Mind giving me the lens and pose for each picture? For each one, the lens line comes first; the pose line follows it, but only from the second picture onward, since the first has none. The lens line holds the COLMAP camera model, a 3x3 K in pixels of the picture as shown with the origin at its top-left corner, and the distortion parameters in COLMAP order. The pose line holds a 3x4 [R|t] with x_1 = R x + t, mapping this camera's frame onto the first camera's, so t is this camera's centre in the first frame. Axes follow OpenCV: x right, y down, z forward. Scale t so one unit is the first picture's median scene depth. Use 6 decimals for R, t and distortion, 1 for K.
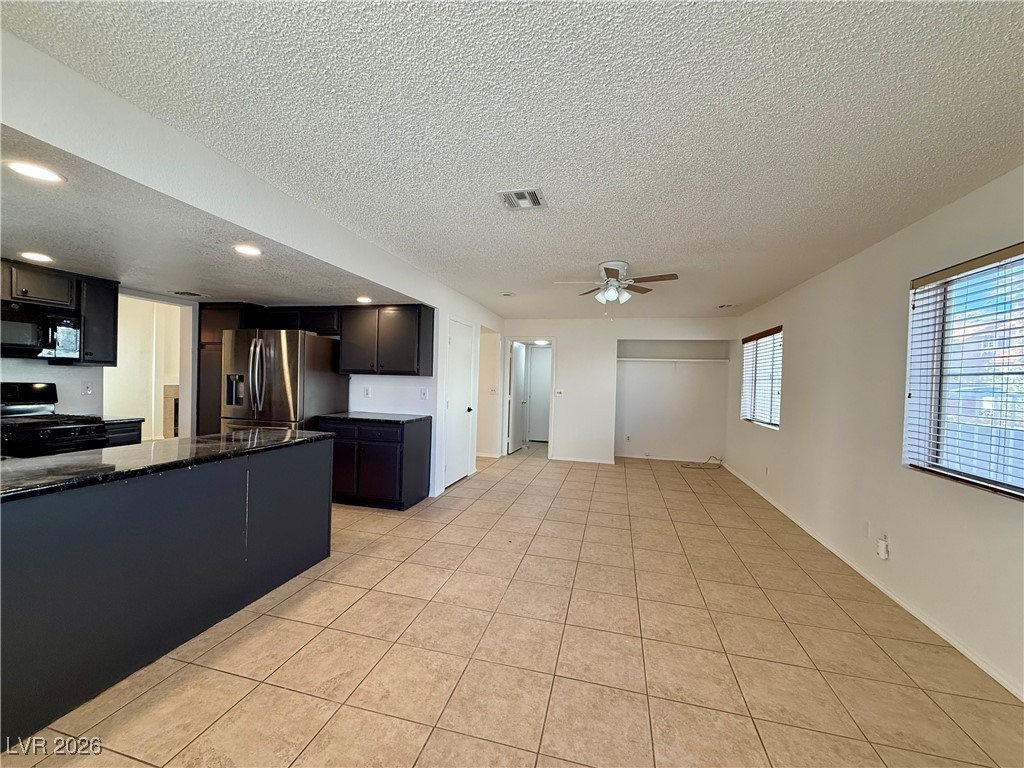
lens RADIAL K [[407.5, 0, 511.8], [0, 407.5, 385.9], [0, 0, 1]] dist [0.000209, 0.000093]
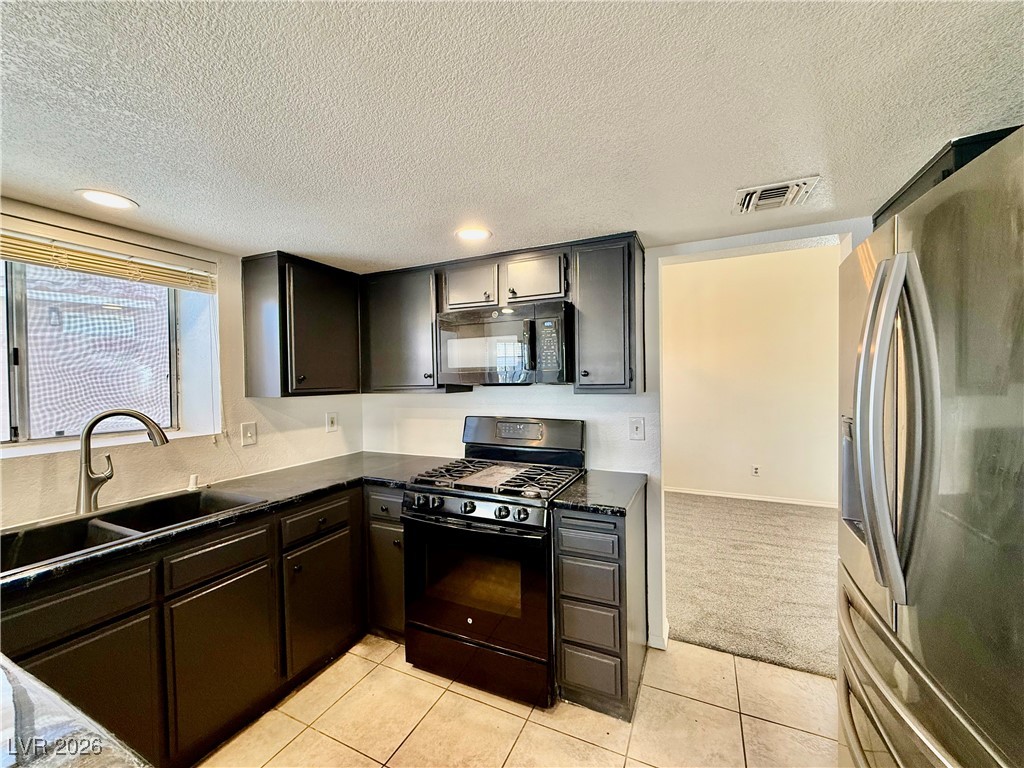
lens RADIAL K [[407.5, 0, 512.4], [0, 407.5, 385.6], [0, 0, 1]] dist [0.000209, 0.000093]
pose [[-0.188737, -0.012819, -0.981944, -0.407478], [-0.006568, 0.999909, -0.011791, -0.048563], [0.982006, 0.004224, -0.188804, 0.909544]]
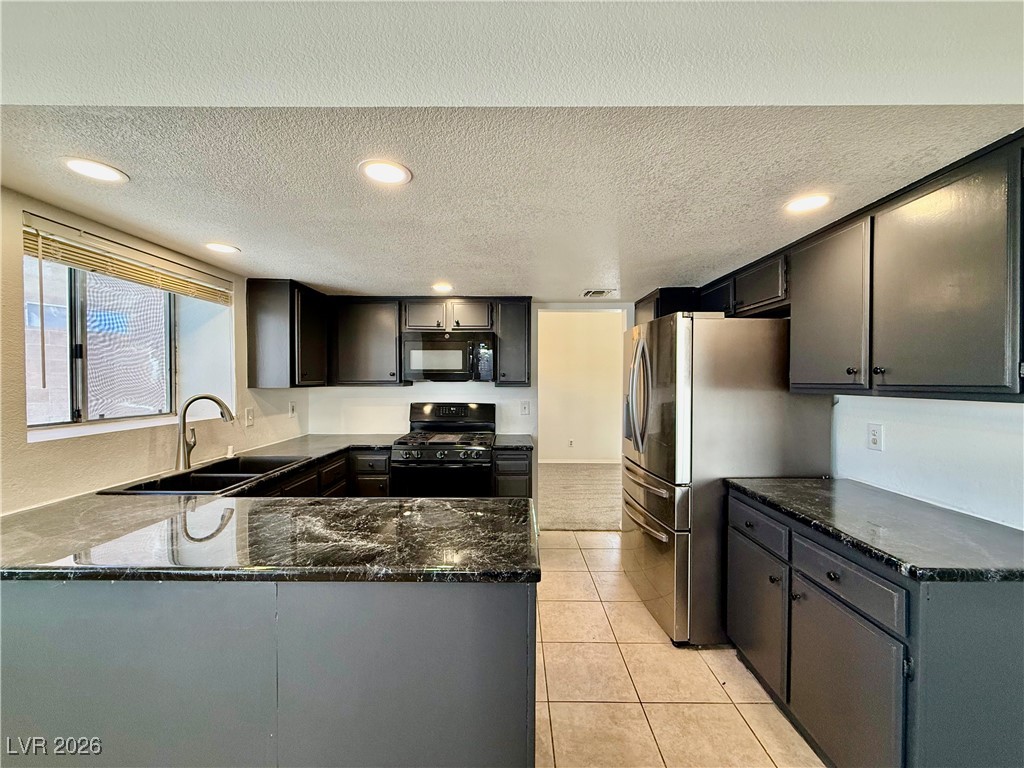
lens RADIAL K [[407.5, 0, 512.4], [0, 407.5, 385.9], [0, 0, 1]] dist [0.000209, 0.000093]
pose [[0.243639, -0.013344, -0.969774, -0.064631], [-0.009787, 0.999821, -0.016216, -0.032426], [0.969817, 0.013442, 0.243464, 0.704561]]
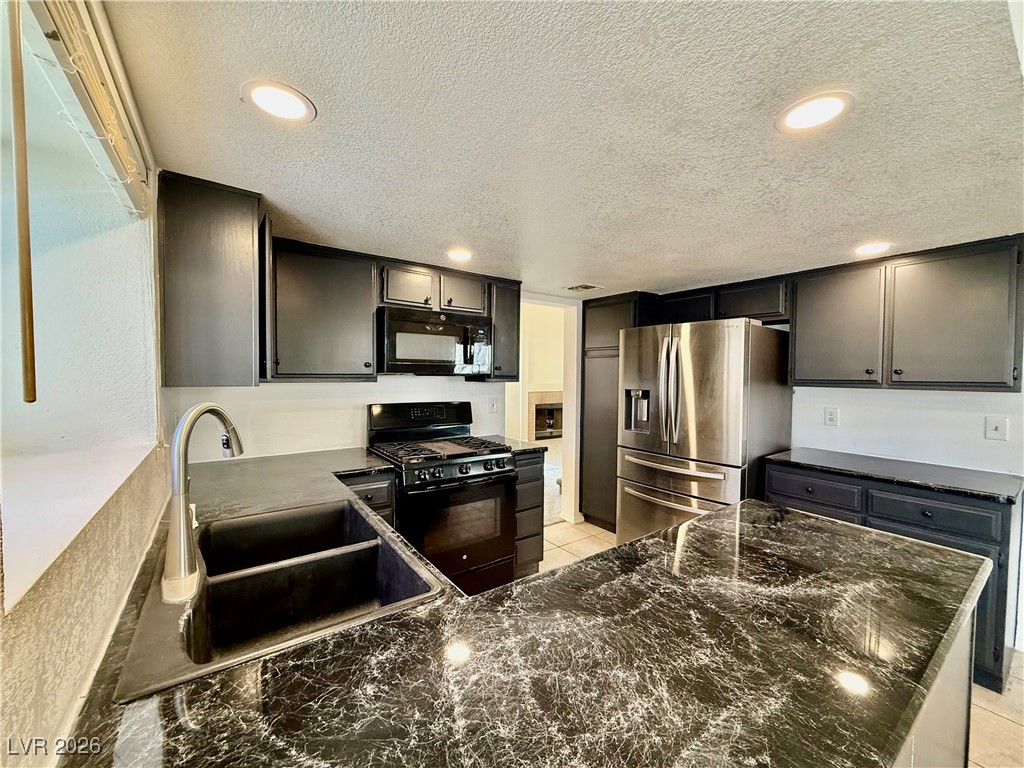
lens RADIAL K [[407.5, 0, 512.8], [0, 407.5, 385.8], [0, 0, 1]] dist [0.000209, 0.000093]
pose [[0.766766, -0.001184, -0.641926, -0.419124], [0.000917, 0.999999, -0.000749, -0.036750], [0.641926, -0.000014, 0.766766, 0.329040]]
